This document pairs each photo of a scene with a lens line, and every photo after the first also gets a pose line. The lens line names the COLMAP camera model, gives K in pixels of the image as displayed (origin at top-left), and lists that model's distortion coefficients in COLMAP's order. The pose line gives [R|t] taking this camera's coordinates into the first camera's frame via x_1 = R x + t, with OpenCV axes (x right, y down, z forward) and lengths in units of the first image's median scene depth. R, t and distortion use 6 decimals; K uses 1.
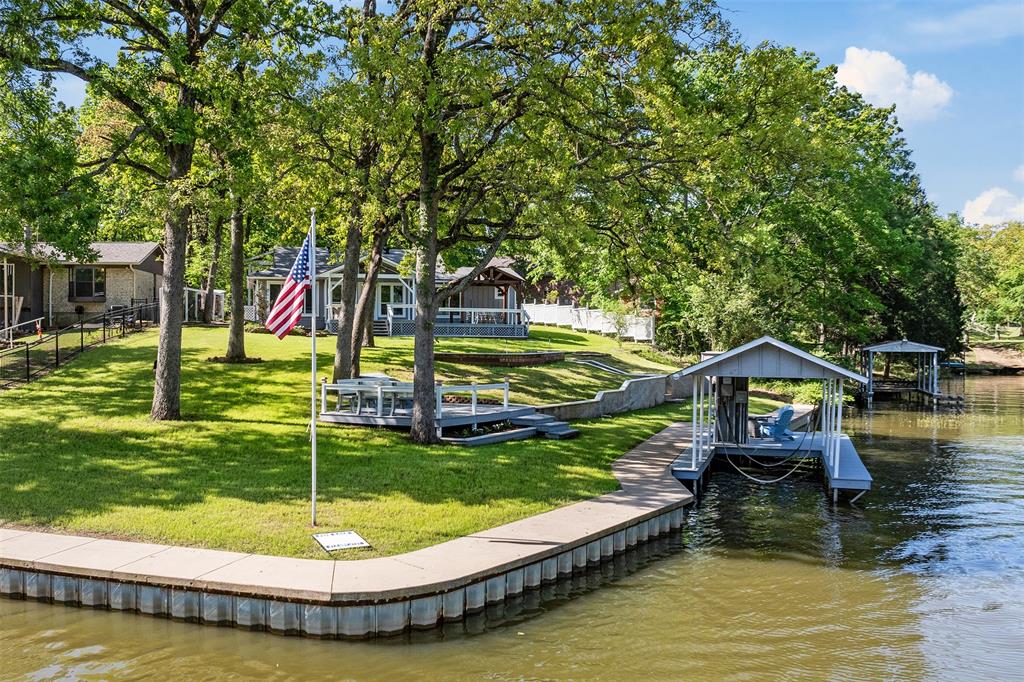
lens RADIAL K [[939.2, 0, 512.0], [0, 939.2, 341.0], [0, 0, 1]] dist [-0.062899, -0.005034]
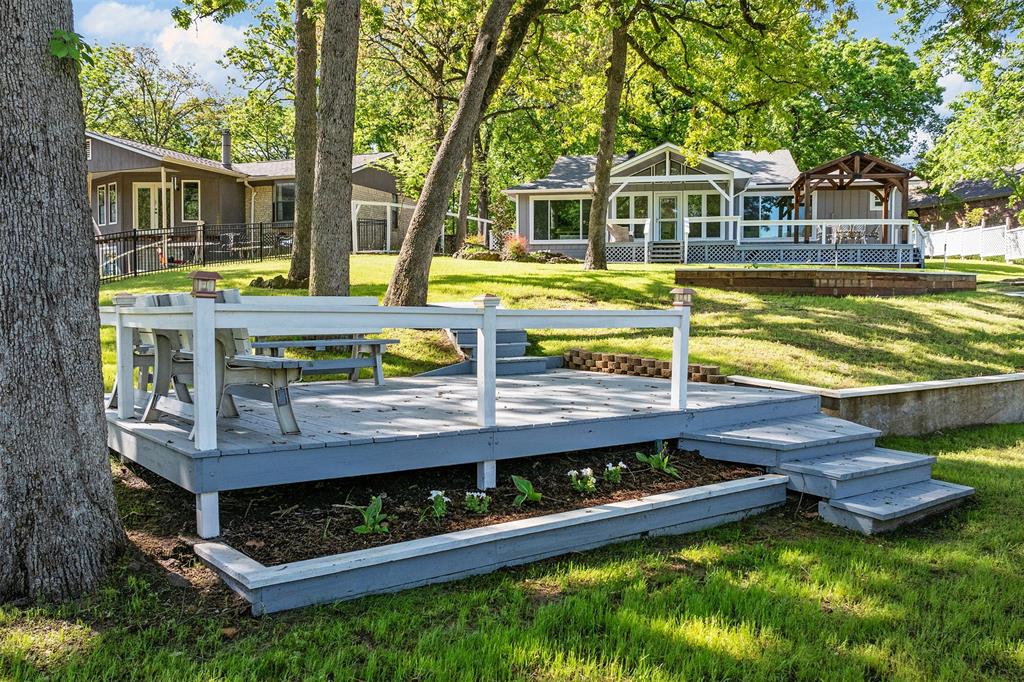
lens RADIAL K [[939.2, 0, 512.0], [0, 939.2, 341.0], [0, 0, 1]] dist [-0.062899, -0.005034]
pose [[0.905130, 0.004389, -0.425112, 0.051106], [0.011870, 0.999296, 0.035591, 0.031238], [0.424969, -0.037260, 0.904441, 0.528492]]
